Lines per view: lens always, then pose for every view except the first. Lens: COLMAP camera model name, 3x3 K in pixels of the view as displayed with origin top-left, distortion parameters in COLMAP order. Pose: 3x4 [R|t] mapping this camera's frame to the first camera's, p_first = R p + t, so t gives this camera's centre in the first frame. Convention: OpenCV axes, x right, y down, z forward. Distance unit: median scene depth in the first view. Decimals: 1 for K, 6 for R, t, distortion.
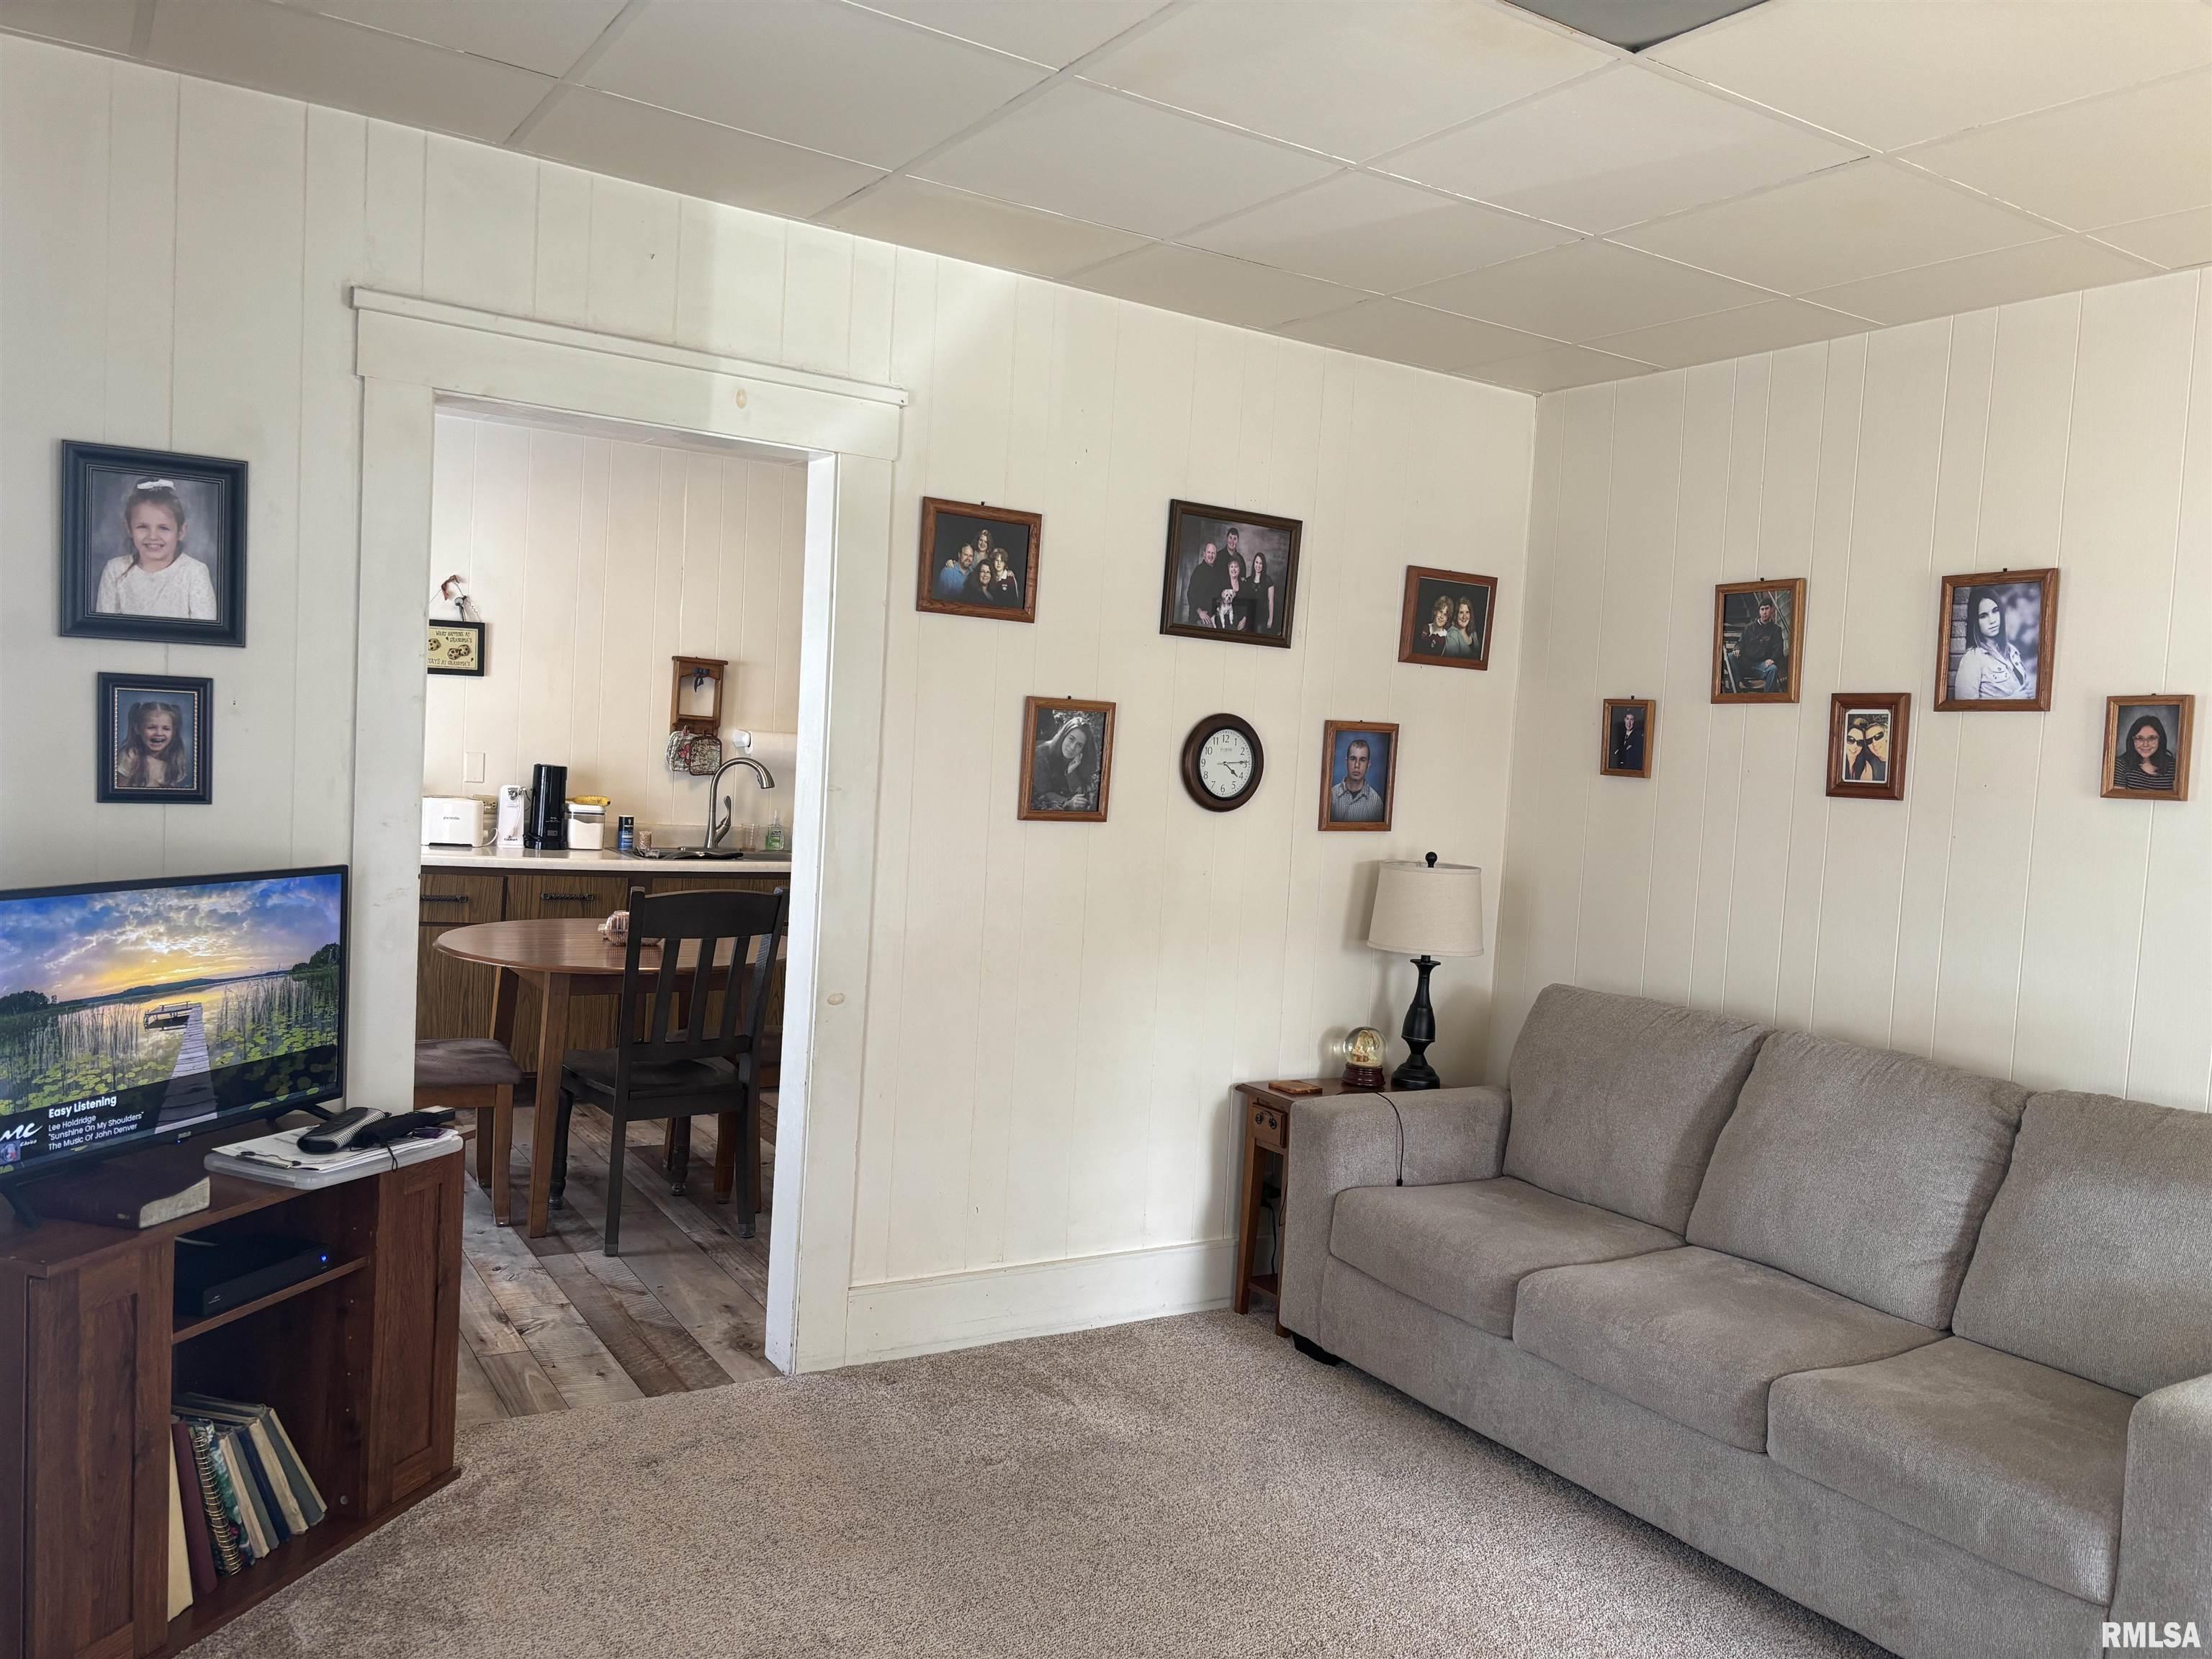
lens RADIAL K [[1673.2, 0, 1106.0], [0, 1673.2, 829.5], [0, 0, 1]] dist [0.034629, -0.092192]
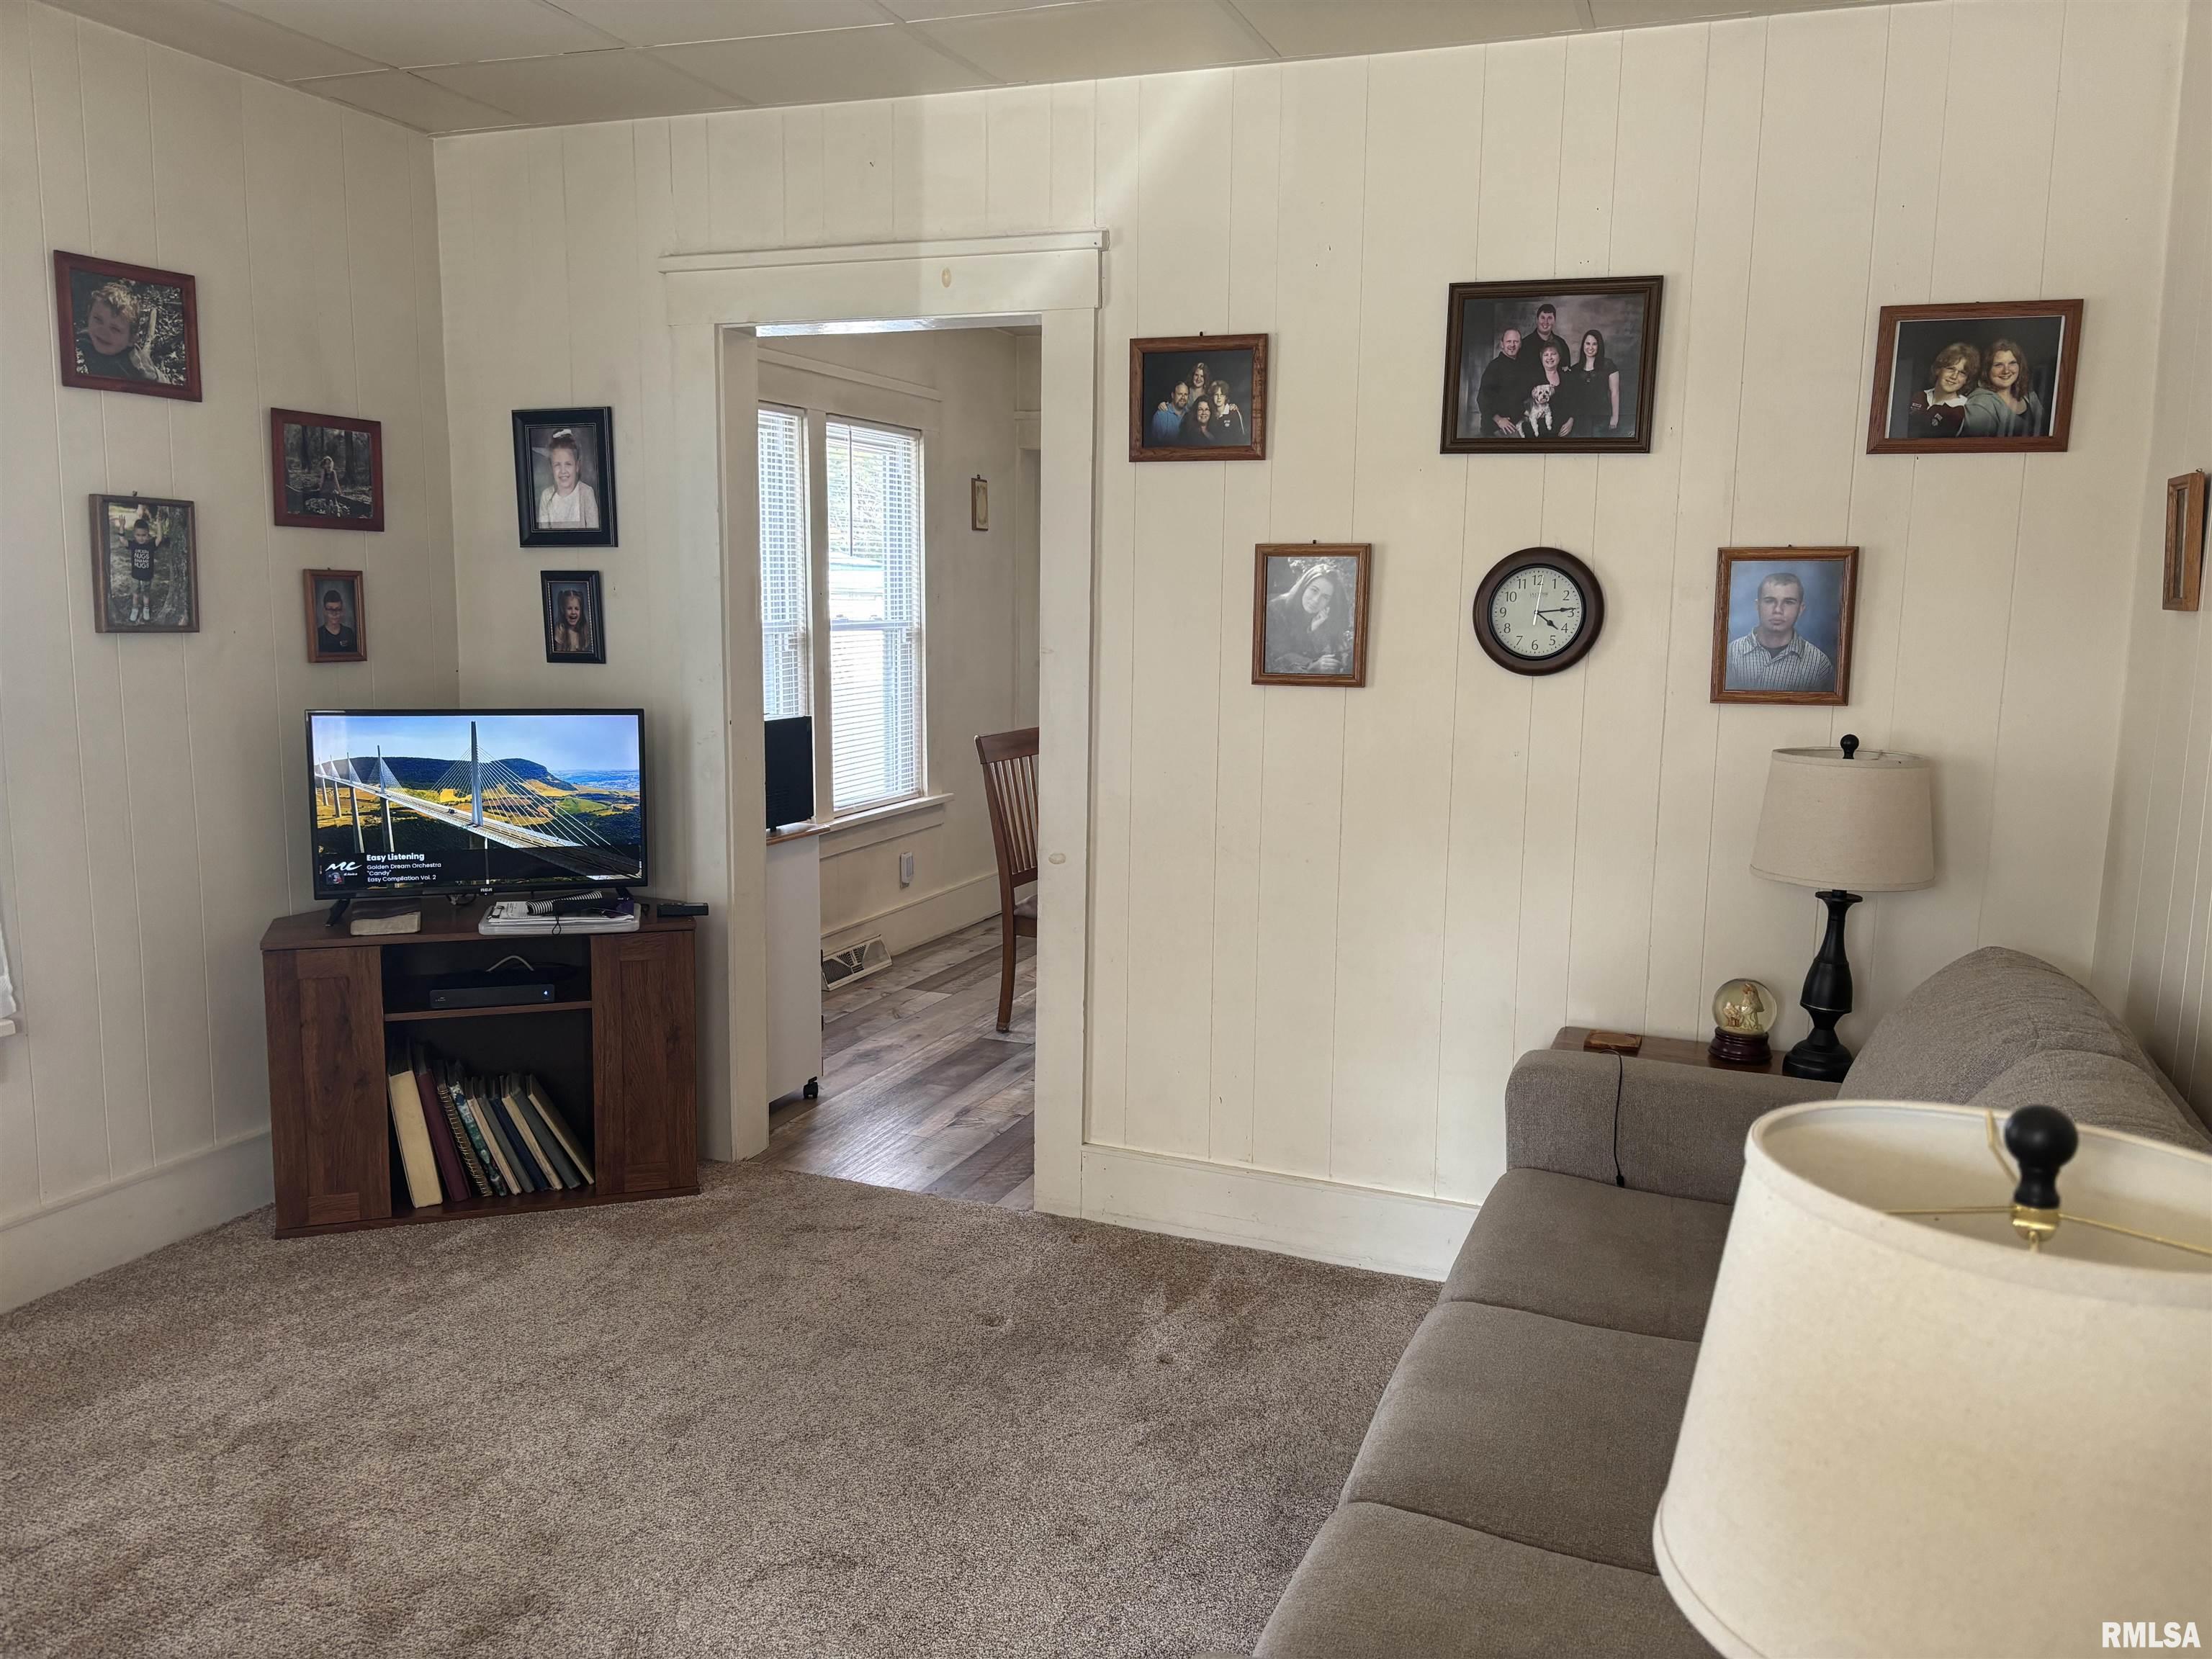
lens RADIAL K [[1673.2, 0, 1106.0], [0, 1673.2, 829.5], [0, 0, 1]] dist [0.034629, -0.092192]
pose [[0.582871, 0.065538, -0.809918, 0.611685], [-0.024356, 0.997703, 0.063206, 0.017595], [0.812200, -0.017115, 0.583128, 0.390111]]
